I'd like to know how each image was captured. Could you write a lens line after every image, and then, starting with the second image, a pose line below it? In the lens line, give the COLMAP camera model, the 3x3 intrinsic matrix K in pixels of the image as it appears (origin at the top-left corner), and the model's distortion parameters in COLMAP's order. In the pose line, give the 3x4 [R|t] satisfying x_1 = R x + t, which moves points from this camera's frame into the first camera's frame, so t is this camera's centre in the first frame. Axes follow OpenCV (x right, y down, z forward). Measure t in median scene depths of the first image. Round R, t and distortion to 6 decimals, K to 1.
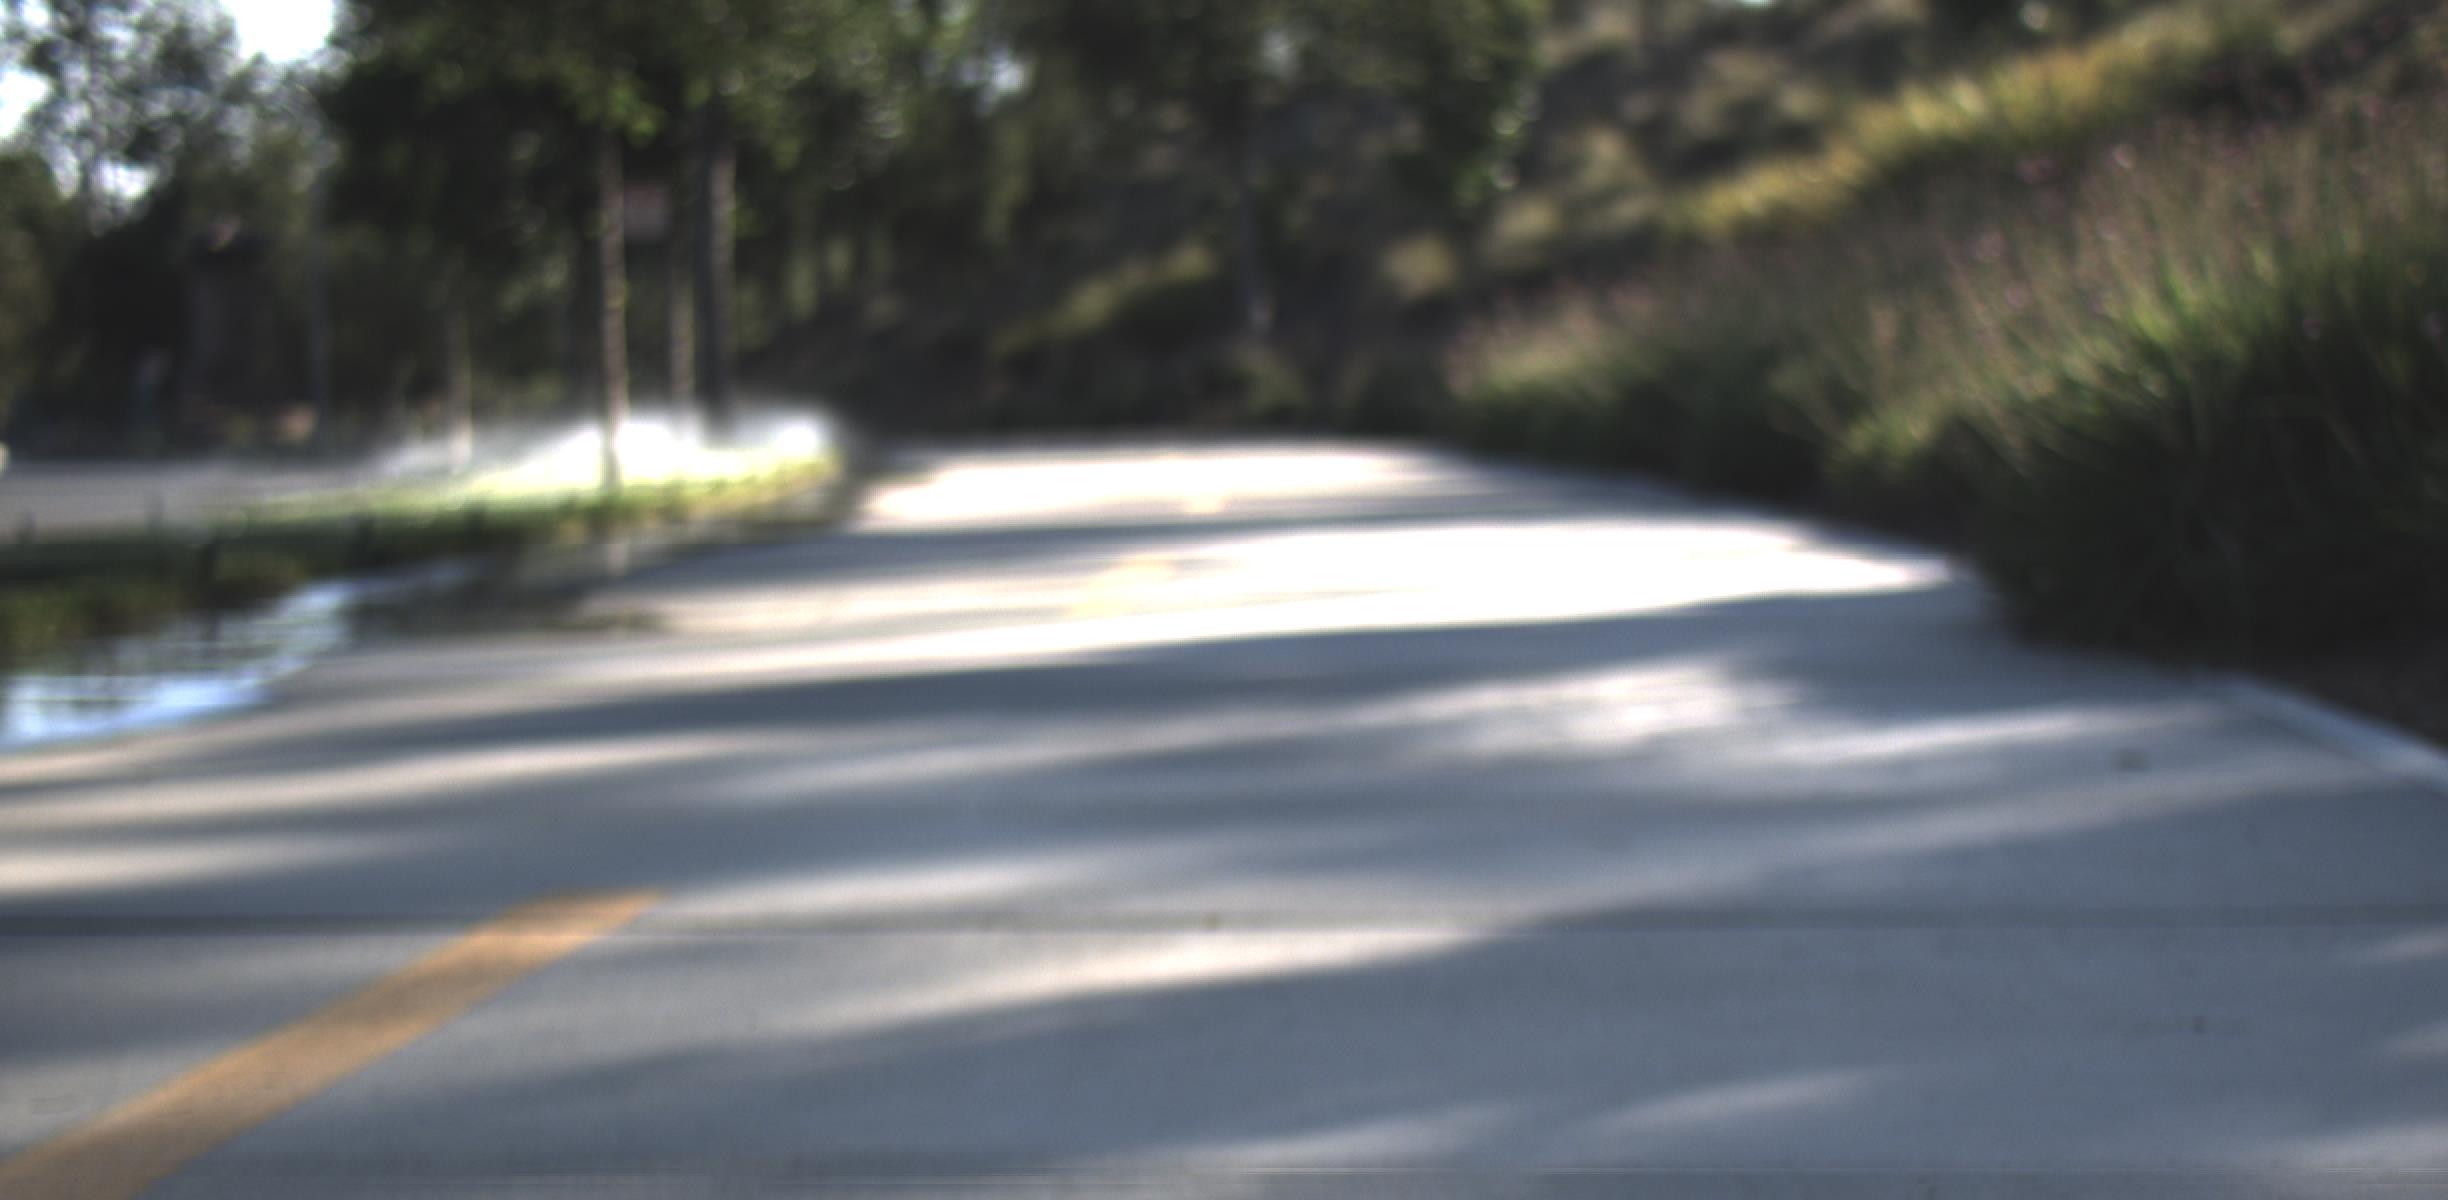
lens RADIAL K [[4675.3, 0, 1224.0], [0, 4675.3, 600.0], [0, 0, 1]] dist [0.001354, 0.274620]
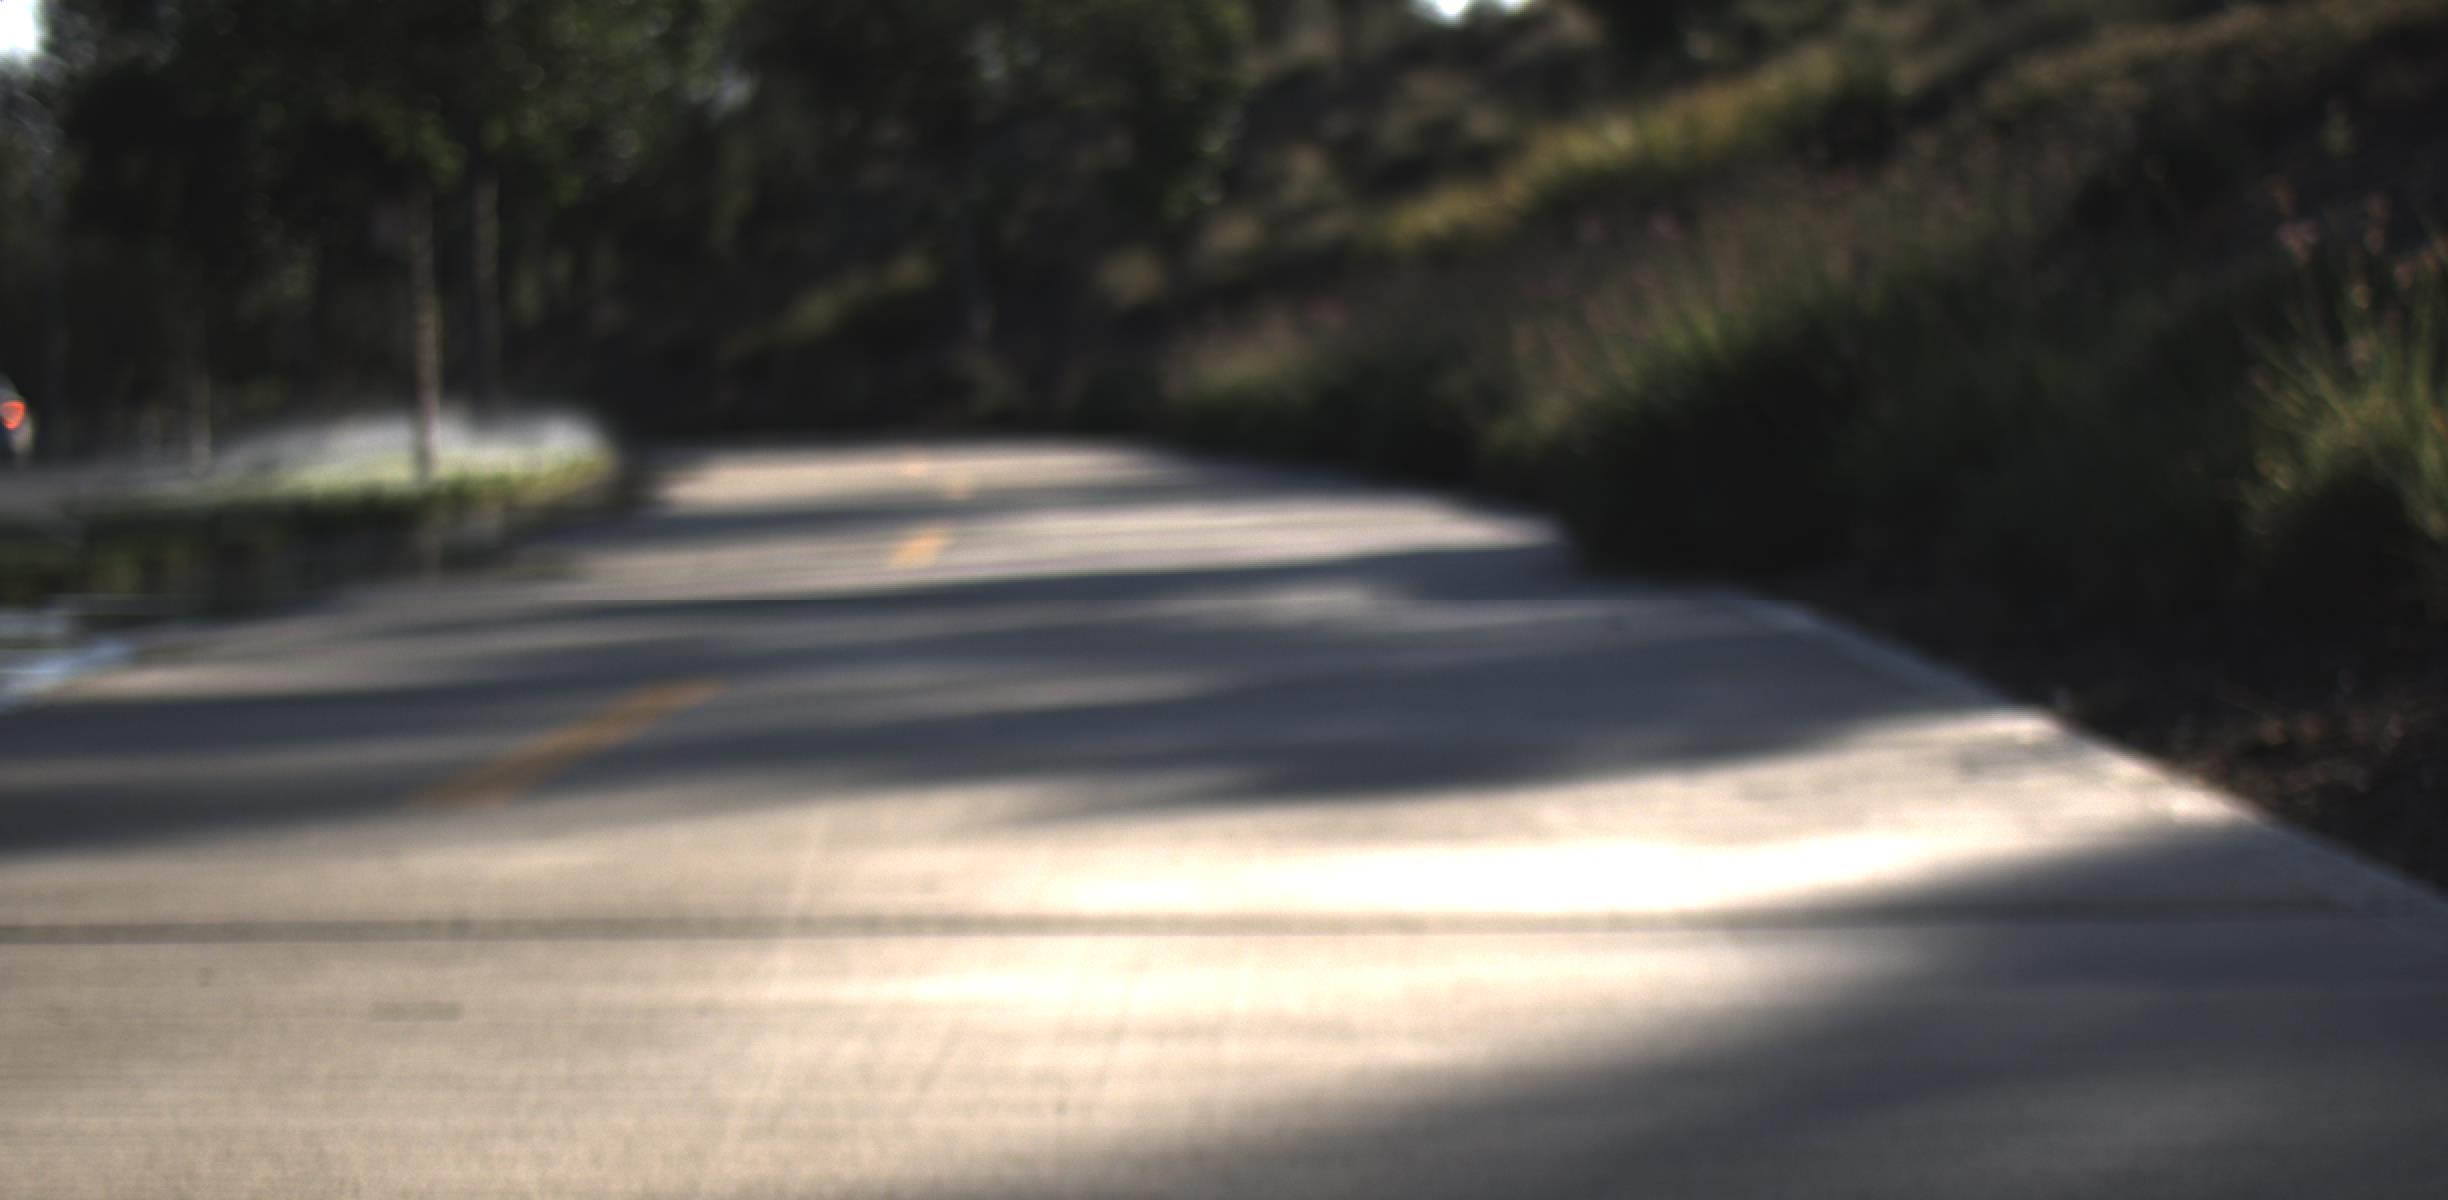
lens RADIAL K [[4675.3, 0, 1224.0], [0, 4675.3, 600.0], [0, 0, 1]] dist [0.001354, 0.274620]
pose [[0.998044, -0.005037, 0.062319, -0.003389], [0.005089, 0.999987, -0.000679, 0.002503], [-0.062315, 0.000995, 0.998056, -0.054331]]
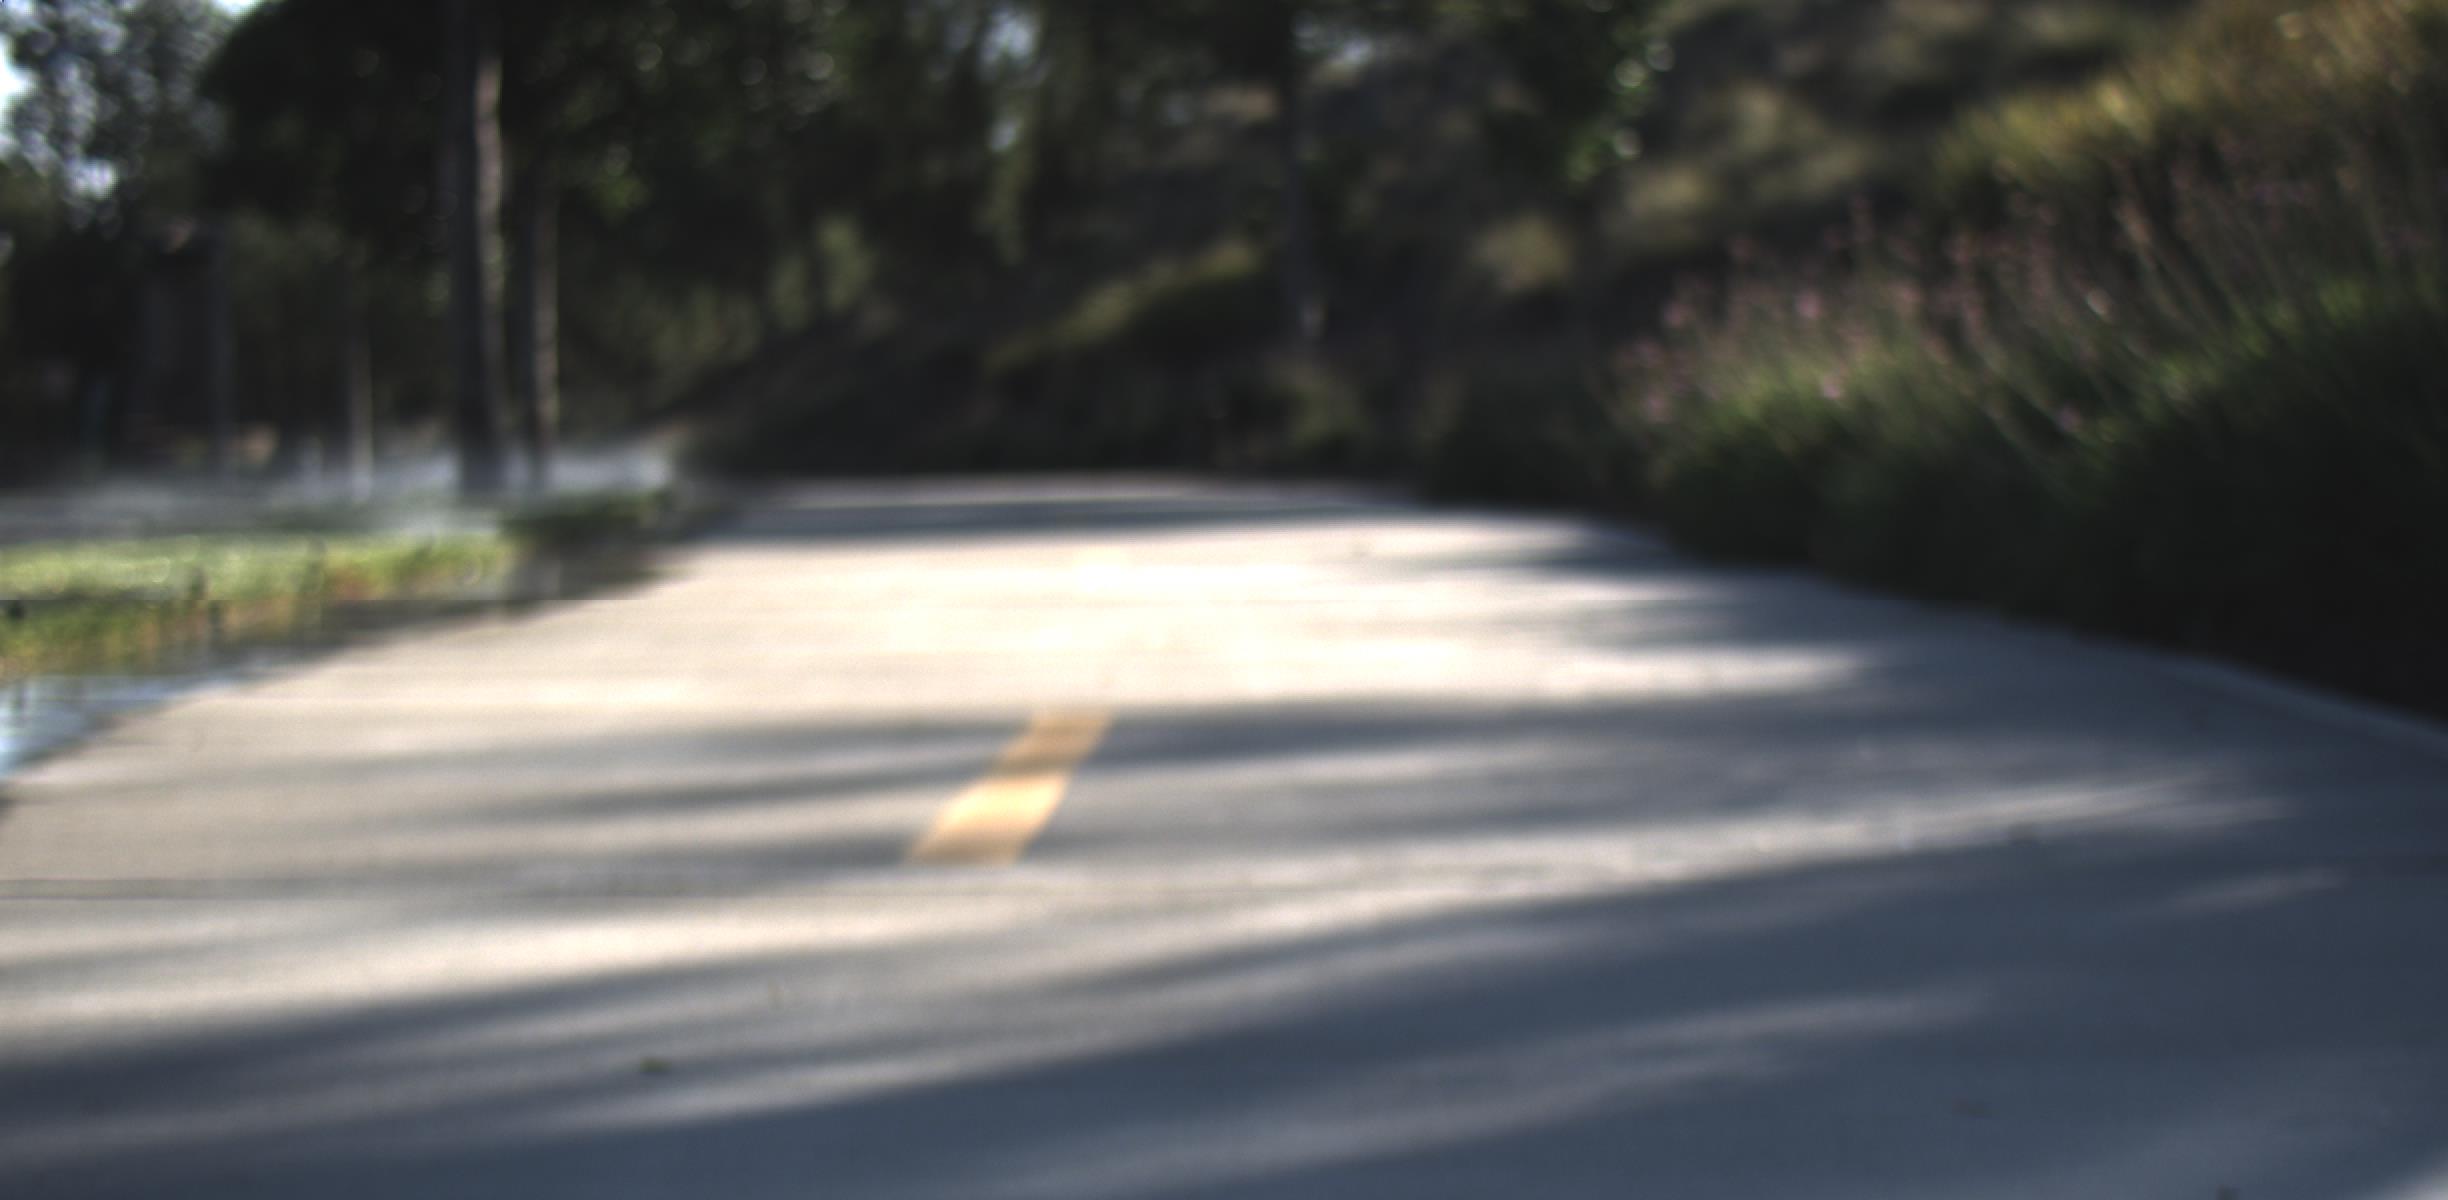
lens RADIAL K [[2486.5, 0, 1224.0], [0, 2486.5, 600.0], [0, 0, 1]] dist [0.009184, 0.019077]
pose [[0.999376, 0.010892, -0.033589, 0.007431], [-0.009831, 0.999452, 0.031596, -0.026832], [0.033915, -0.031246, 0.998936, 0.572434]]
